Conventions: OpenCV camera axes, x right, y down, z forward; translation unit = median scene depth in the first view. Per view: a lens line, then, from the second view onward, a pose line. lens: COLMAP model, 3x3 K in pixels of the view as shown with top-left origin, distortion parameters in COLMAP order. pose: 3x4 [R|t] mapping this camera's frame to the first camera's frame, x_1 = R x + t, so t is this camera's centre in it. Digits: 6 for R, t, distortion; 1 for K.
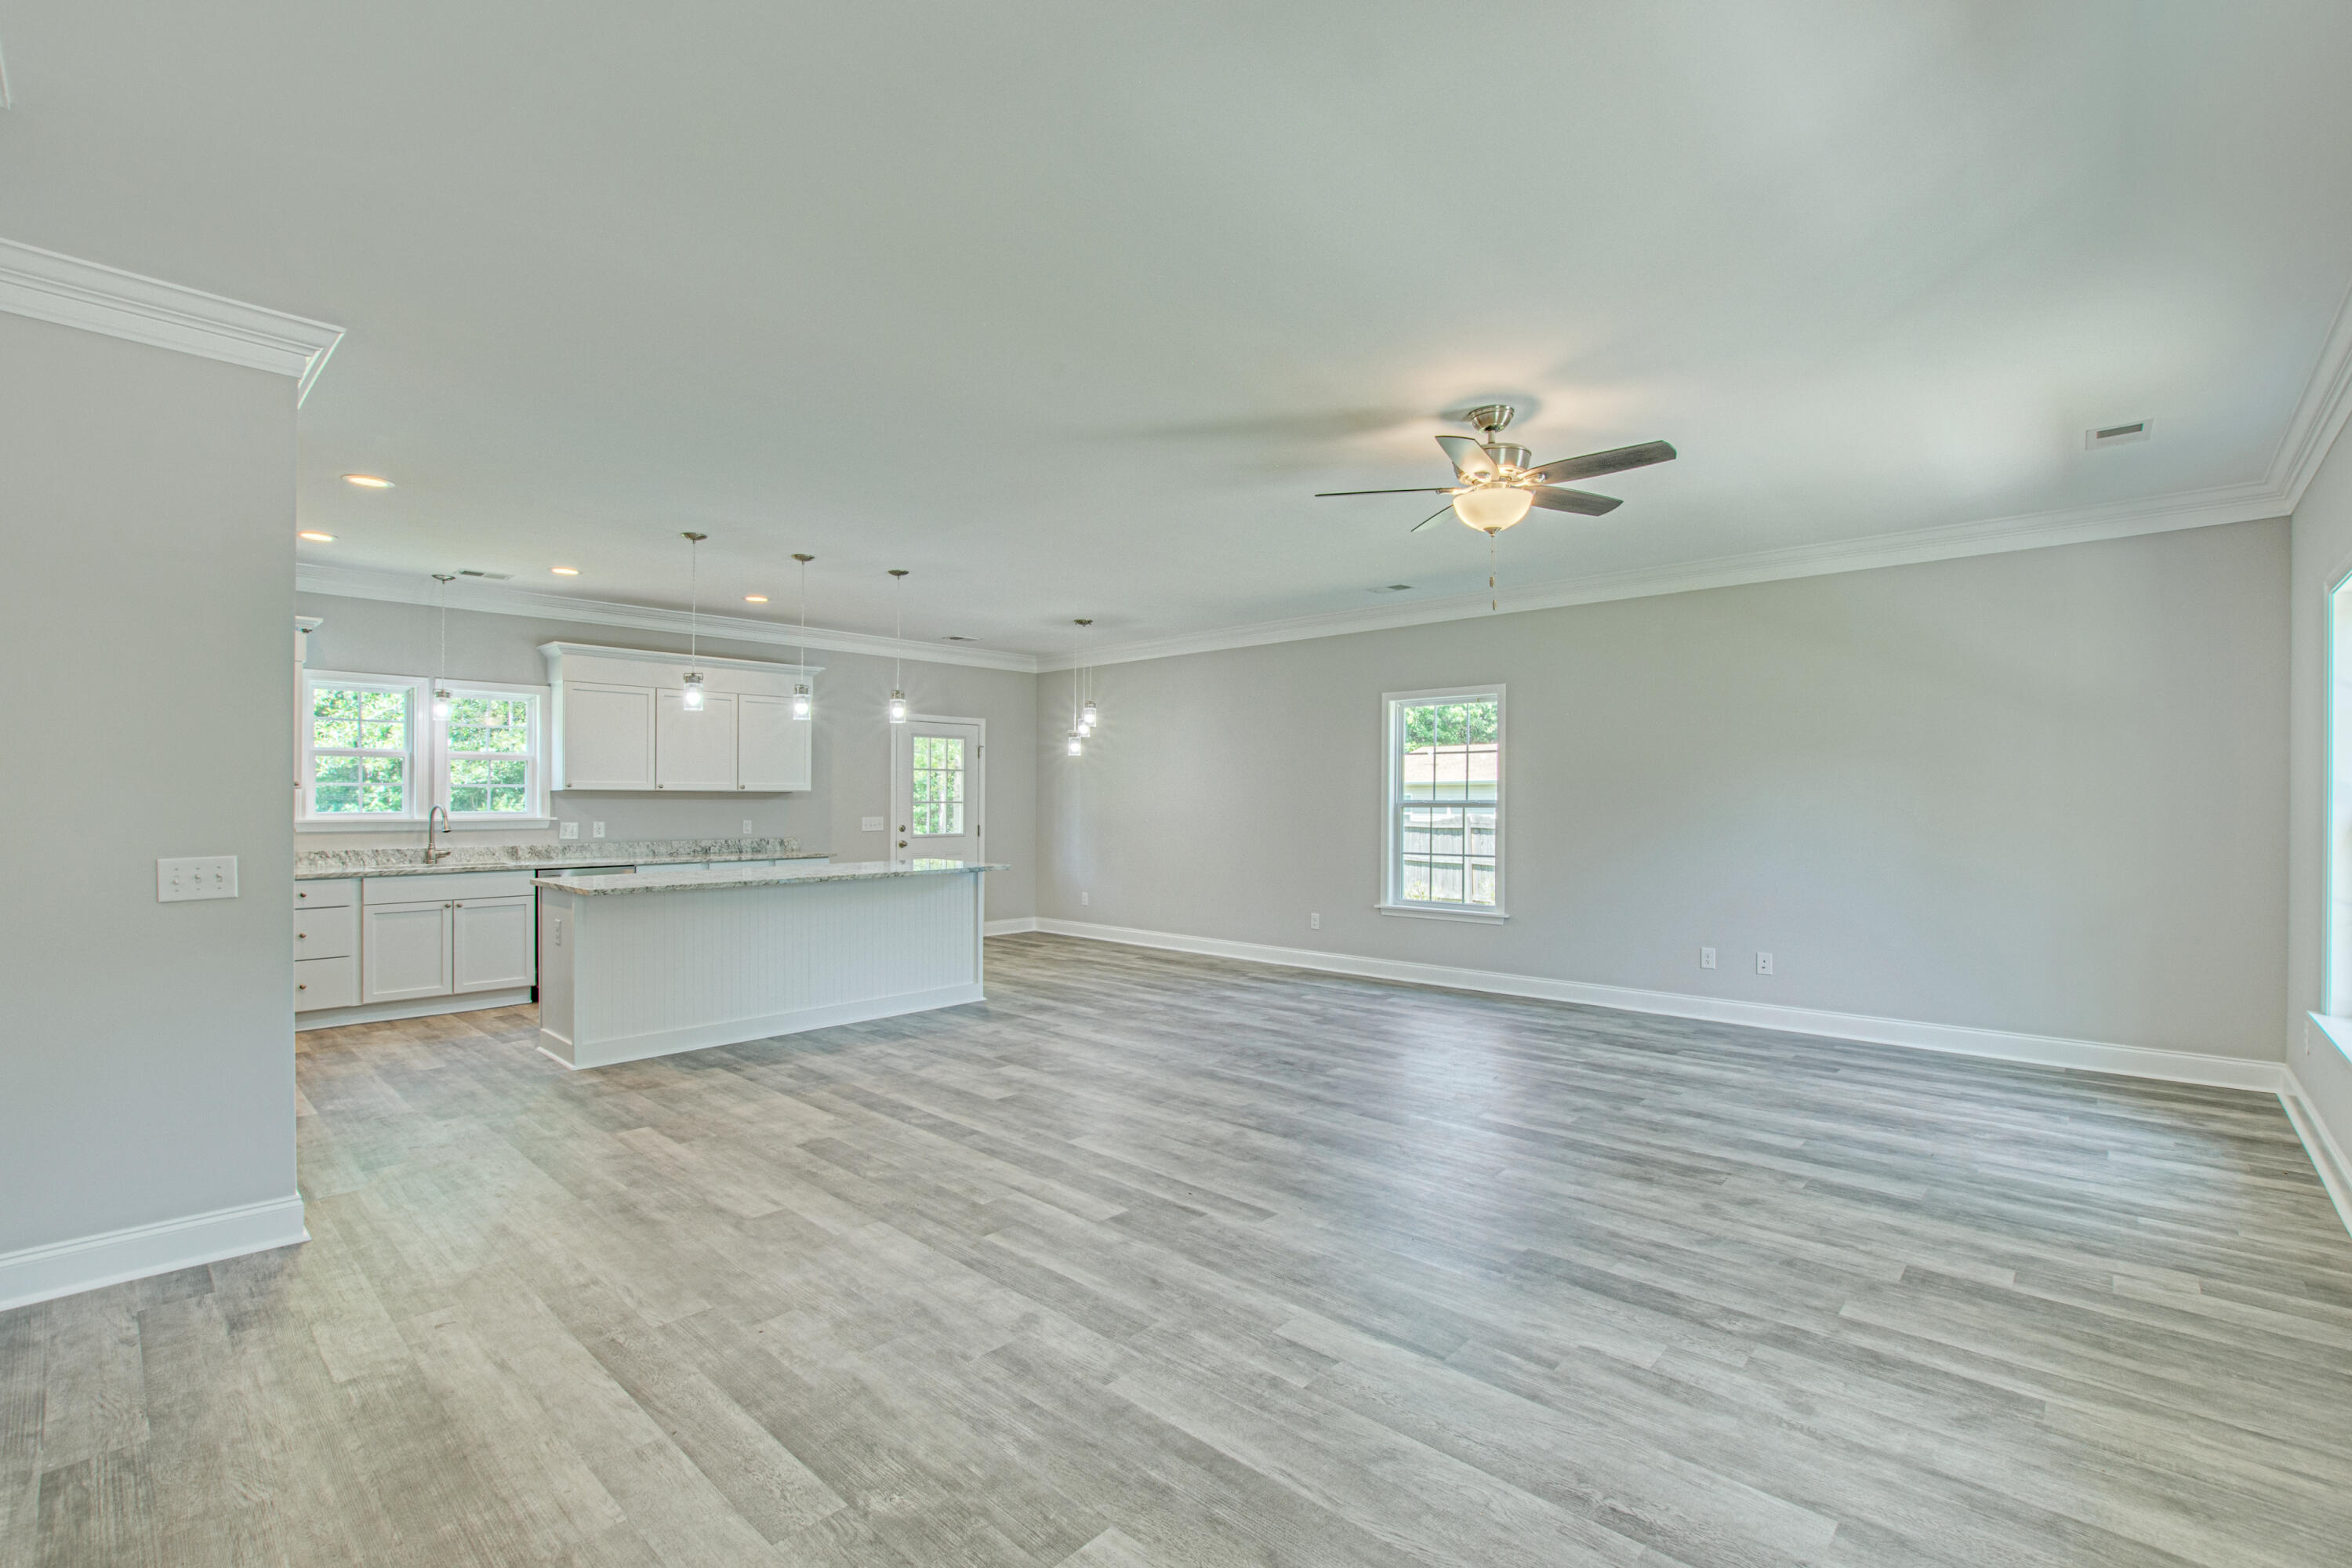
lens RADIAL K [[1008.5, 0, 1182.5], [0, 1008.5, 803.1], [0, 0, 1]] dist [-0.018015, 0.000383]
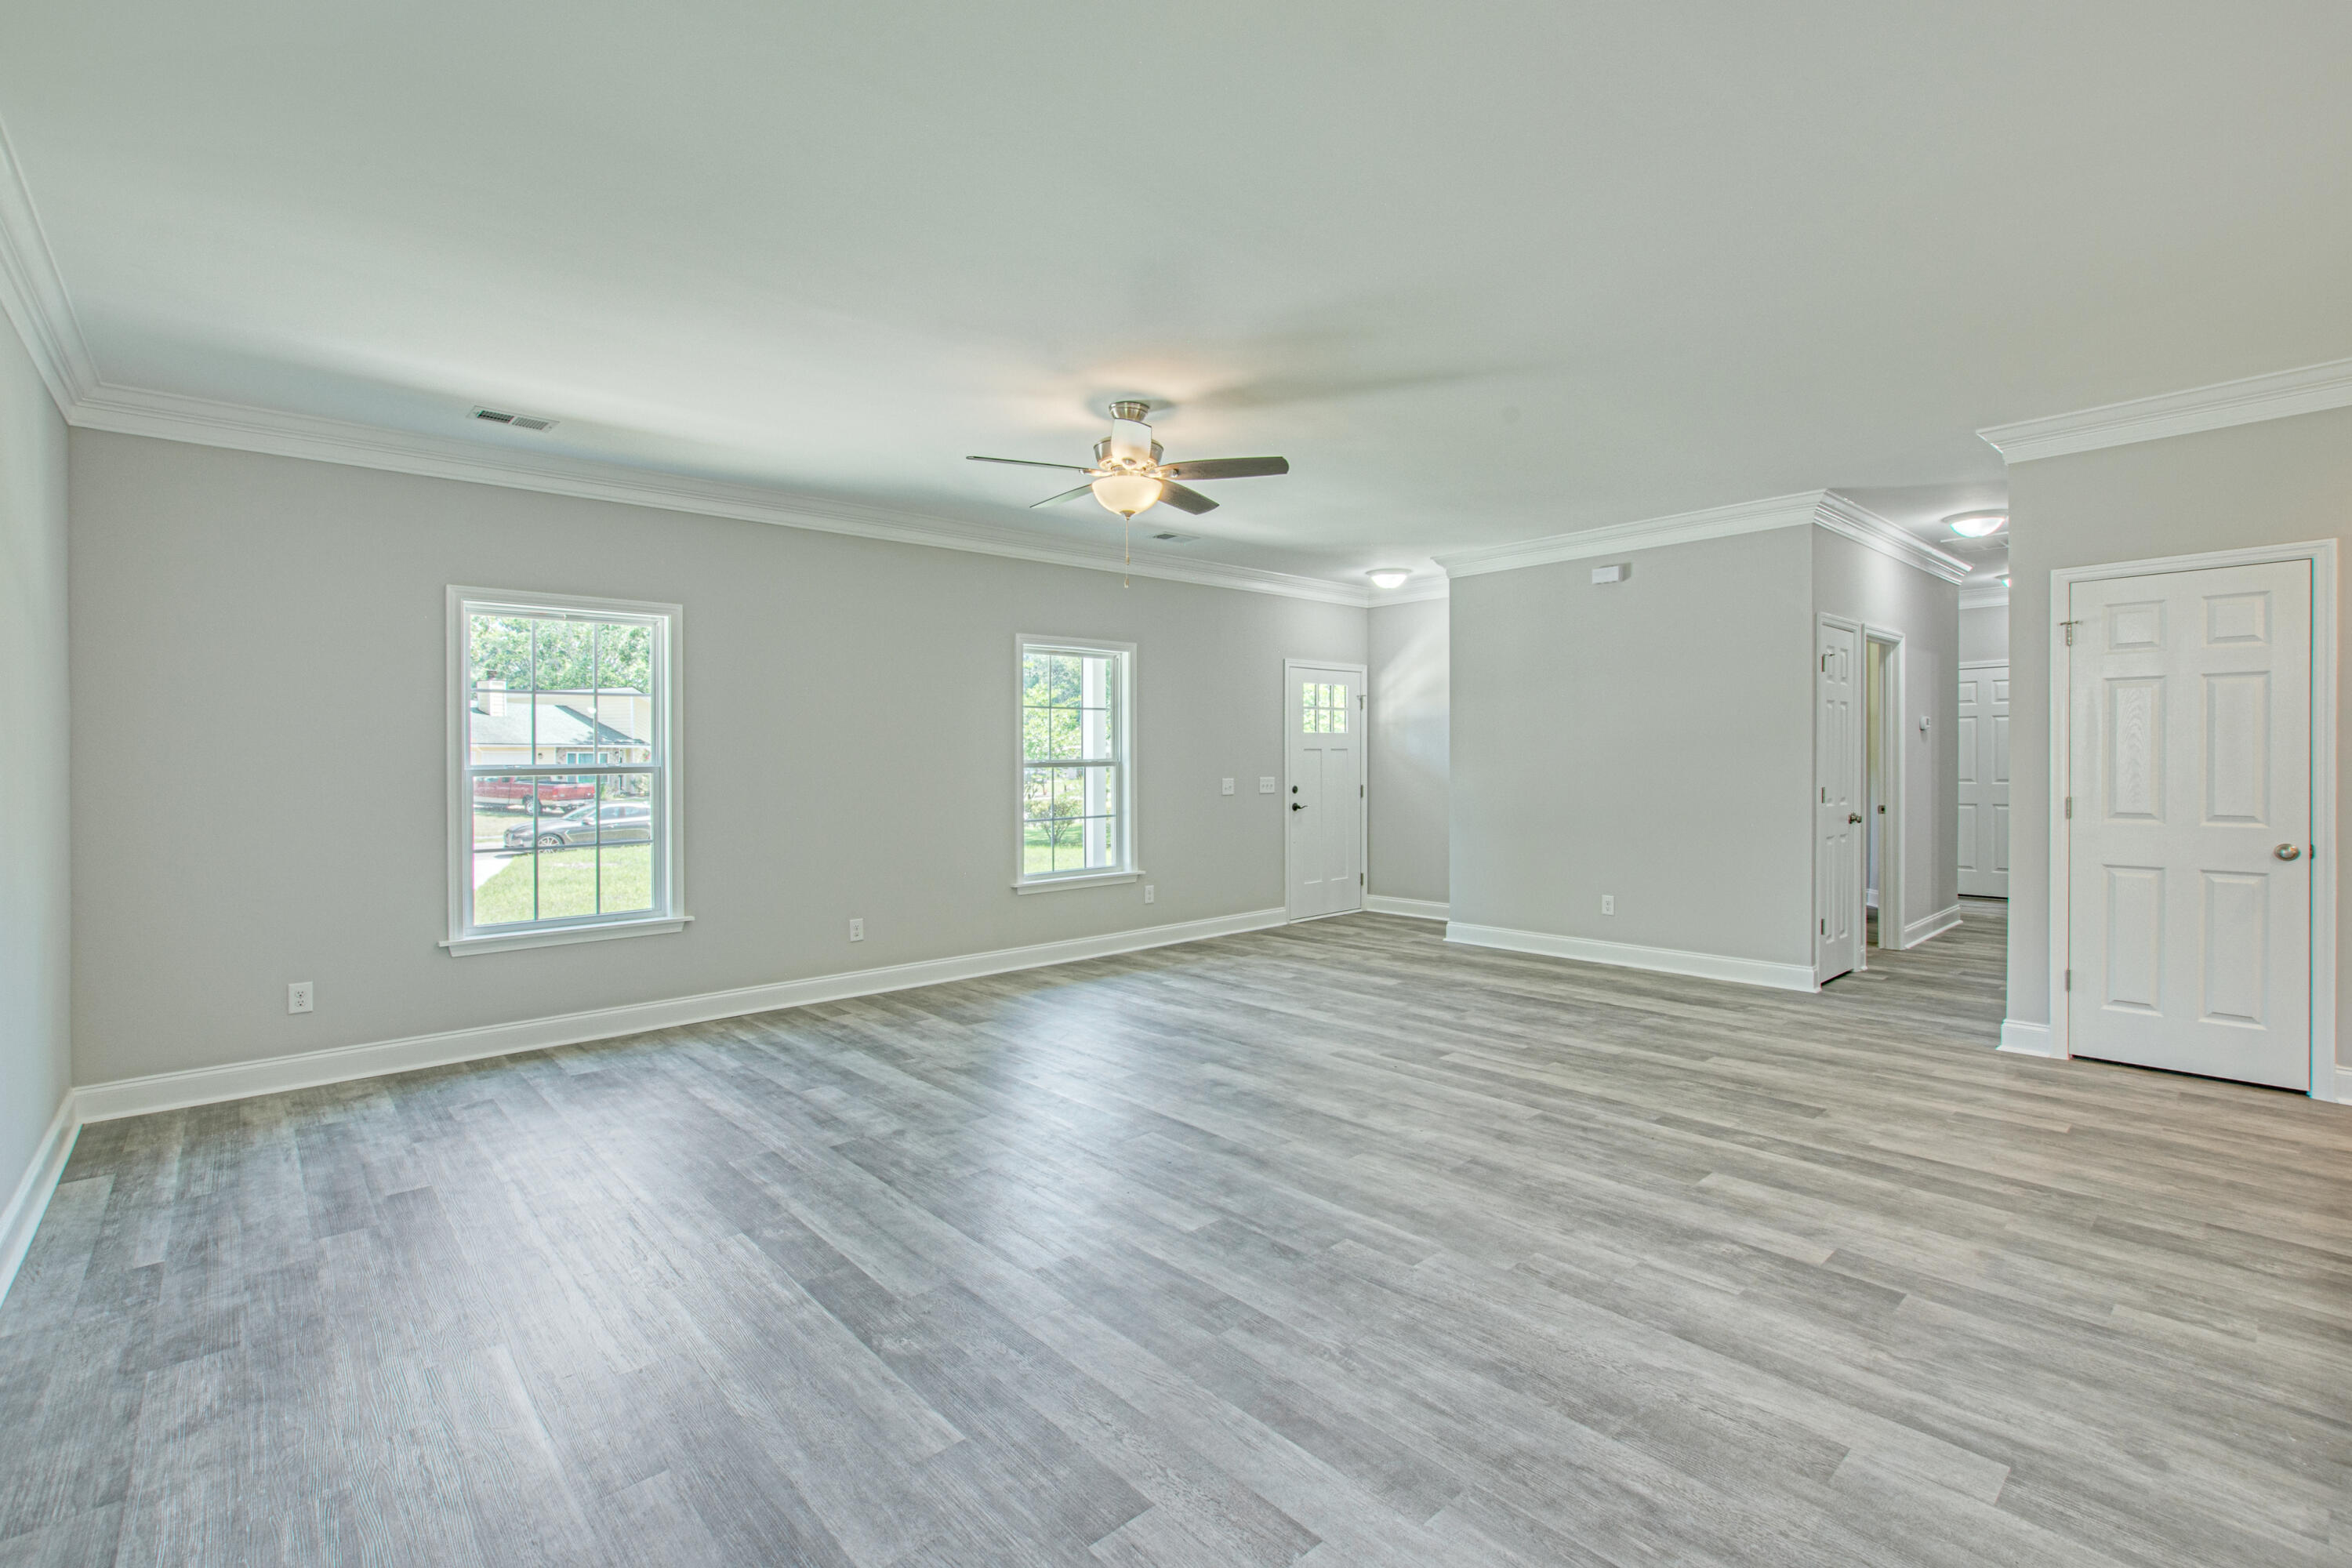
lens RADIAL K [[1055.0, 0, 1172.8], [0, 1055.0, 773.1], [0, 0, 1]] dist [-0.006217, 0.001158]
pose [[-0.995789, 0.007896, 0.091338, 0.132324], [0.009469, 0.999814, 0.016804, -0.002842], [-0.091189, 0.017598, -0.995678, 1.895836]]
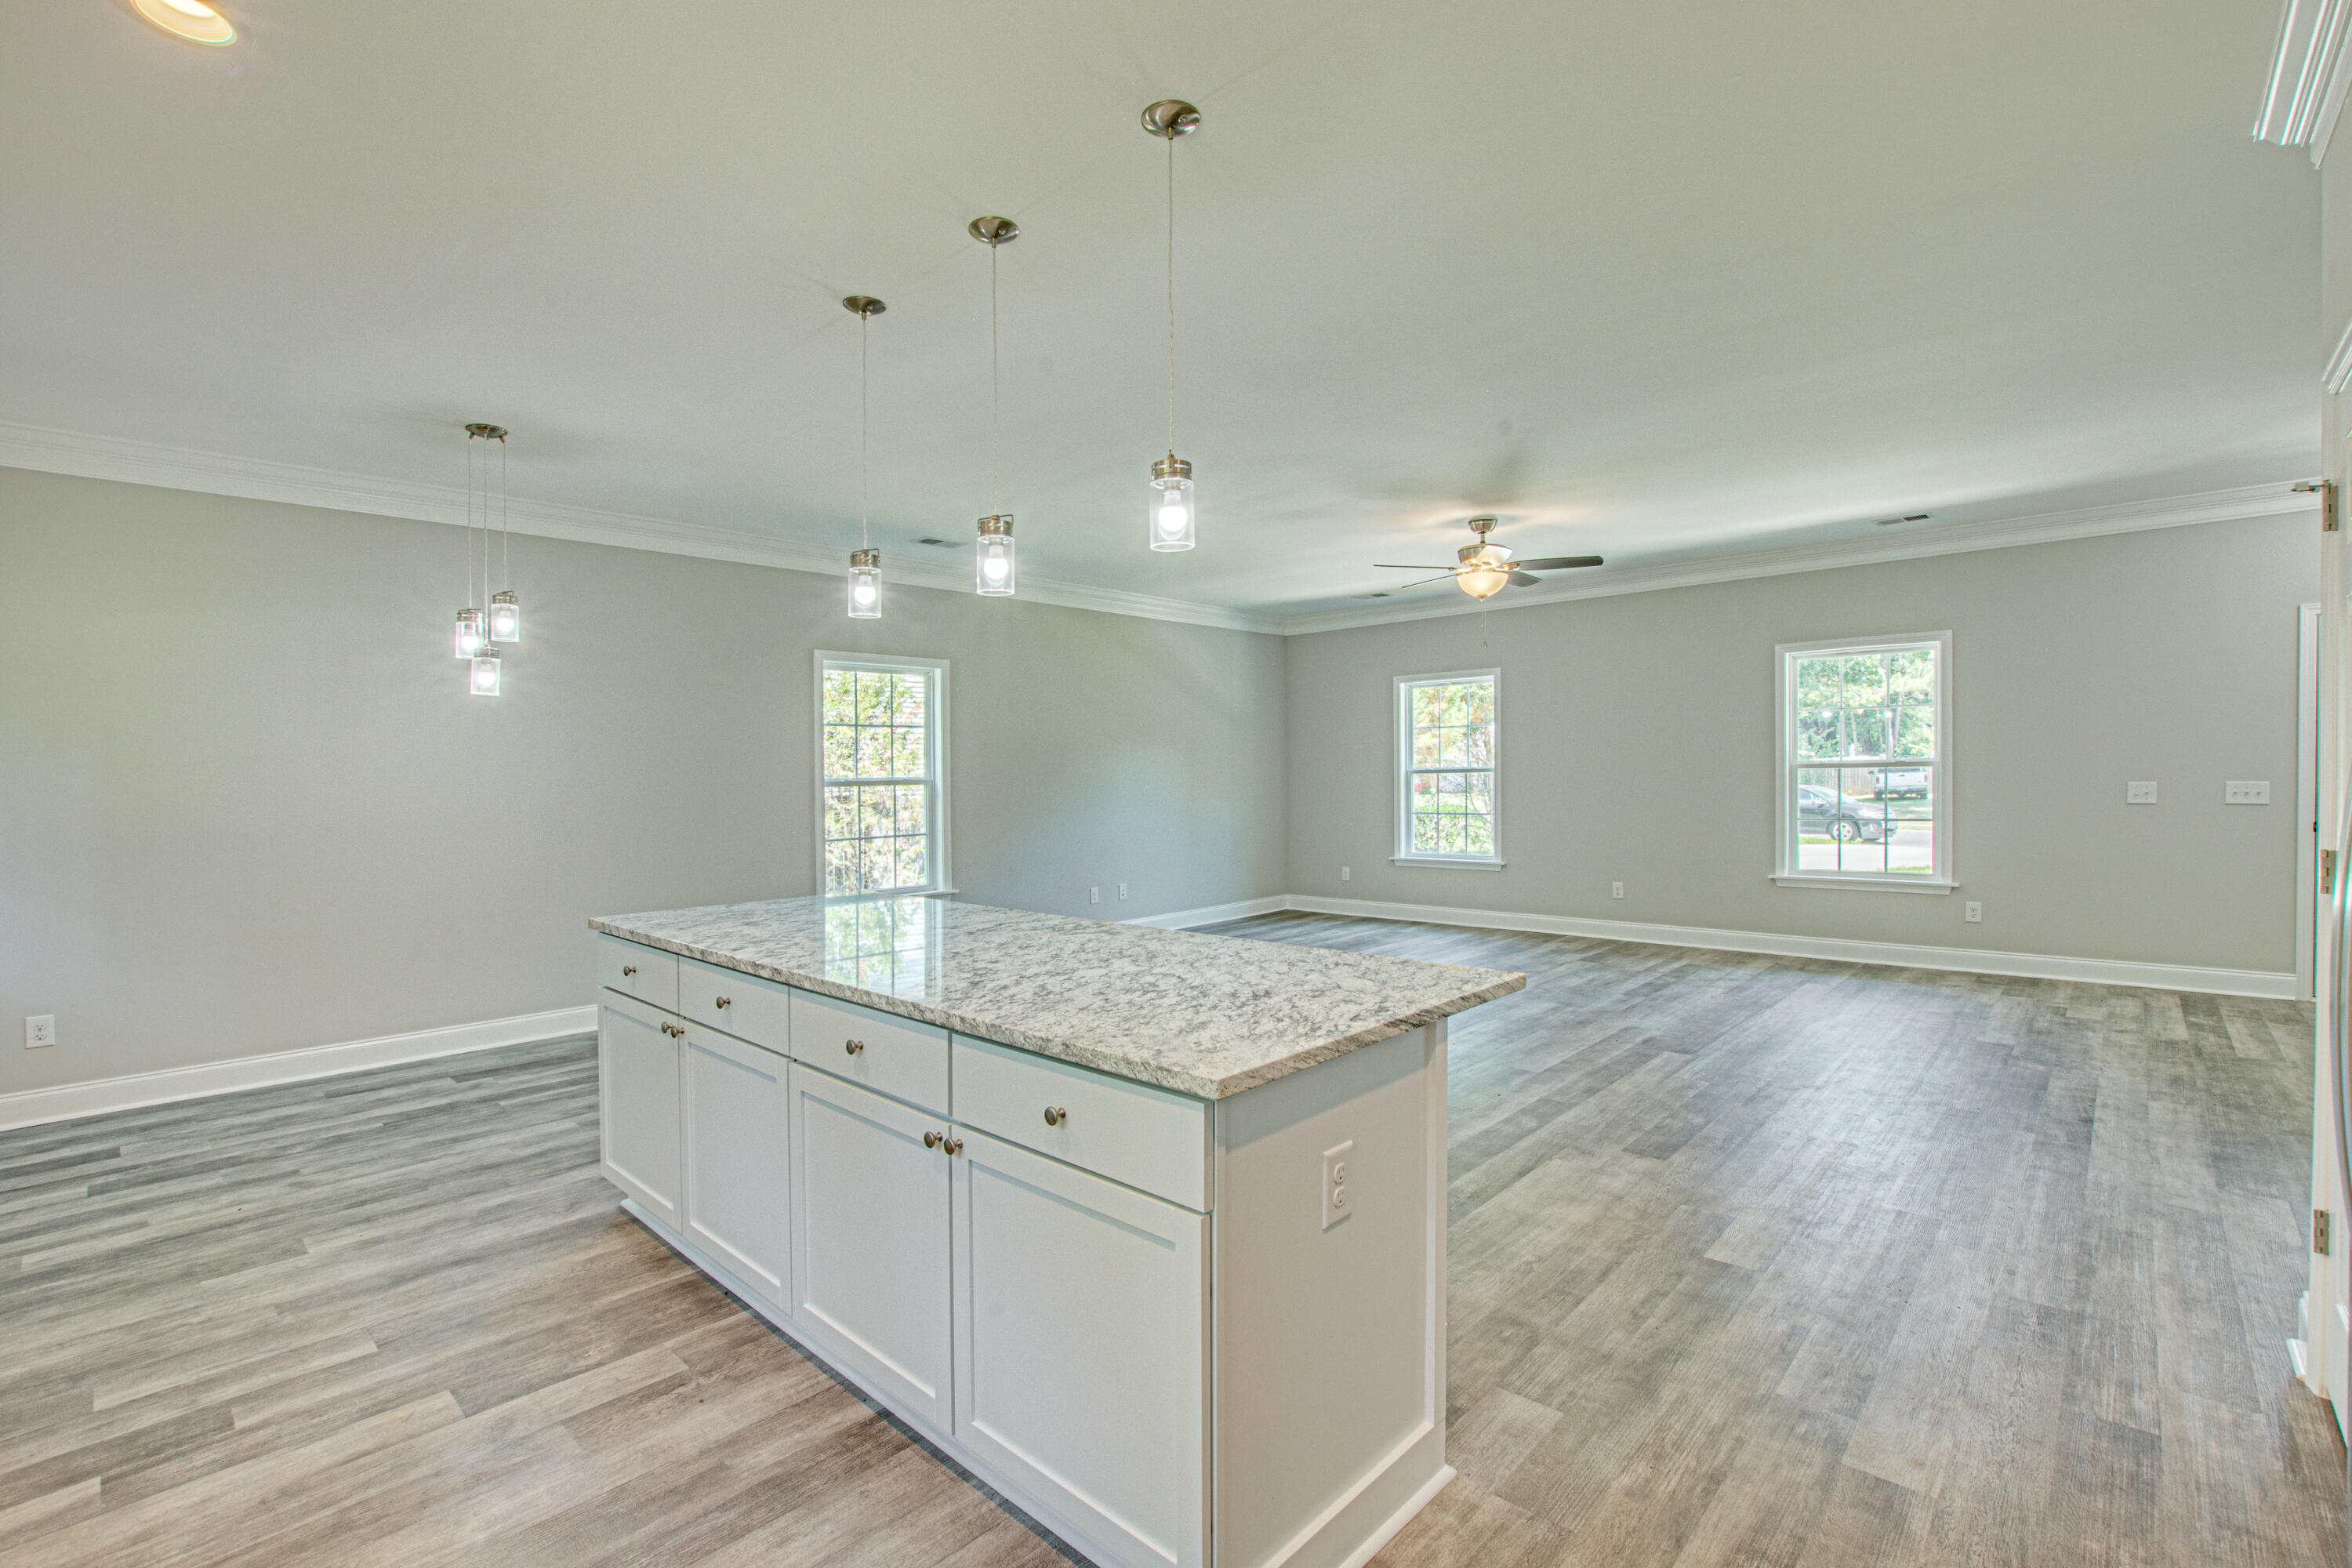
lens RADIAL K [[1057.5, 0, 1147.4], [0, 1057.5, 786.9], [0, 0, 1]] dist [-0.043815, 0.011902]
pose [[0.026301, -0.010098, 0.999603, -1.176605], [0.022300, 0.999706, 0.009513, 0.007985], [-0.999405, 0.022041, 0.026518, 1.301171]]
